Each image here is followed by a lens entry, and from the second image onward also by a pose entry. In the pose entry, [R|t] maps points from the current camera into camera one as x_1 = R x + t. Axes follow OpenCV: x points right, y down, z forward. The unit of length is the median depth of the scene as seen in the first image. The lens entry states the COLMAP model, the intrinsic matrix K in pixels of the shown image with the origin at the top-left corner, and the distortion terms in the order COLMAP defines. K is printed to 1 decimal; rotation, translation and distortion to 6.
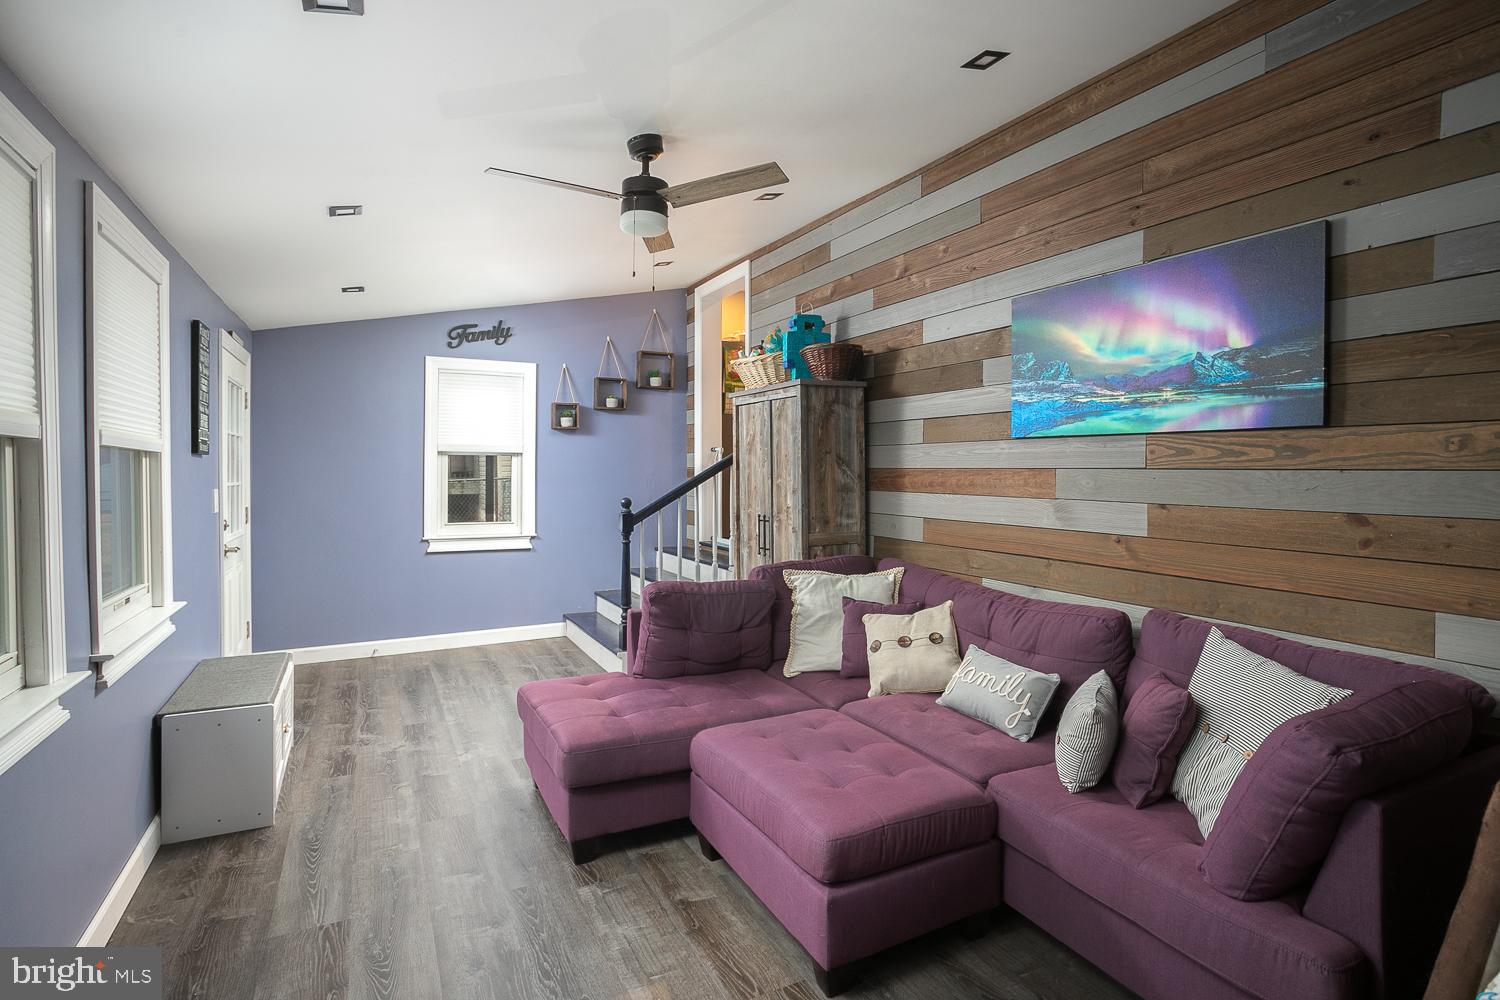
lens RADIAL K [[782.1, 0, 763.6], [0, 782.1, 454.1], [0, 0, 1]] dist [-0.063768, 0.035510]
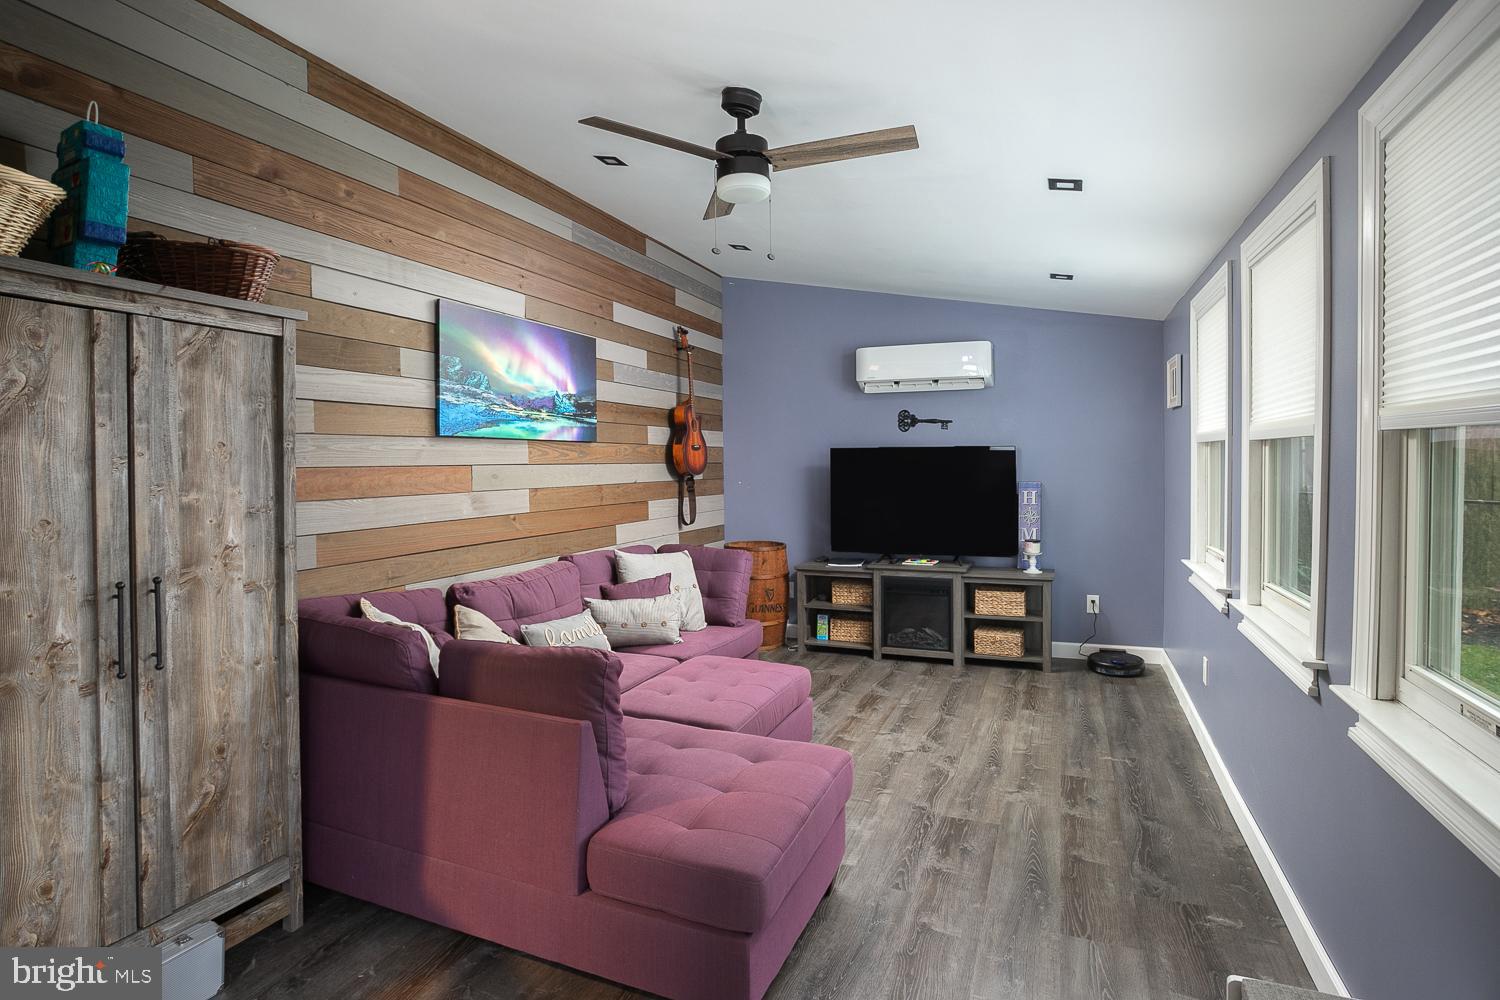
lens RADIAL K [[822.4, 0, 707.4], [0, 822.4, 488.2], [0, 0, 1]] dist [-0.071028, 0.000596]
pose [[-0.637591, -0.020447, 0.770104, -0.870820], [-0.004098, 0.999724, 0.023151, 0.026112], [-0.770364, 0.011605, -0.637499, 1.691081]]
